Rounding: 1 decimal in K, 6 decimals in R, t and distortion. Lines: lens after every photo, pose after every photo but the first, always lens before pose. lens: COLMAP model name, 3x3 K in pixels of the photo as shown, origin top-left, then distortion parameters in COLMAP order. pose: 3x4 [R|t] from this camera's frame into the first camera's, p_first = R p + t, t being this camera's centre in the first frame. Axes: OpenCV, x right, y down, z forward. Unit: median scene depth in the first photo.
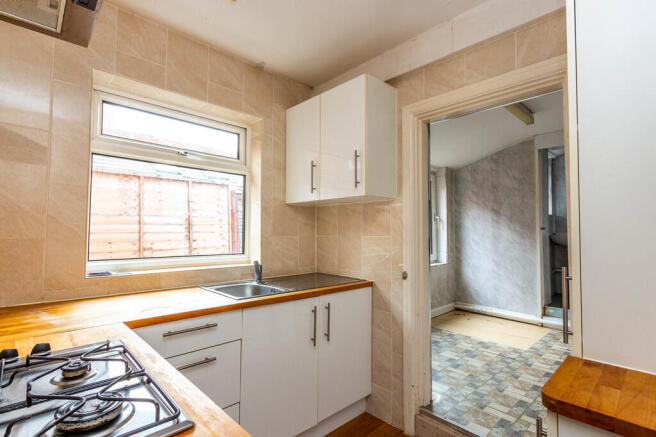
lens RADIAL K [[317.4, 0, 325.5], [0, 317.4, 217.3], [0, 0, 1]] dist [0.000223, 0.000078]
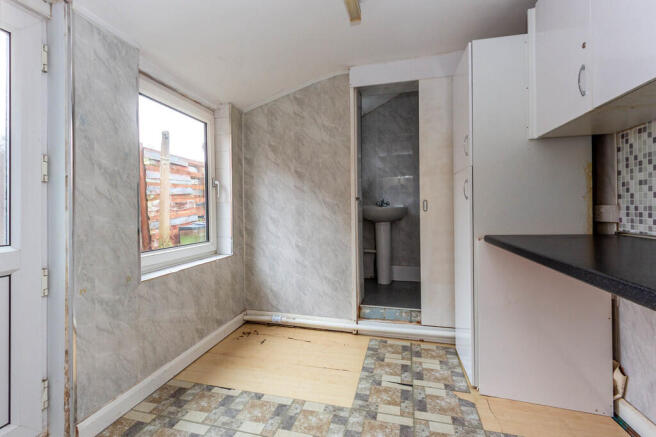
lens RADIAL K [[317.4, 0, 325.5], [0, 317.4, 217.3], [0, 0, 1]] dist [0.000223, 0.000078]
pose [[0.828648, -0.027209, 0.559109, 0.196078], [-0.010555, 0.997881, 0.064205, 0.028891], [-0.559671, -0.059105, 0.826605, 0.397008]]
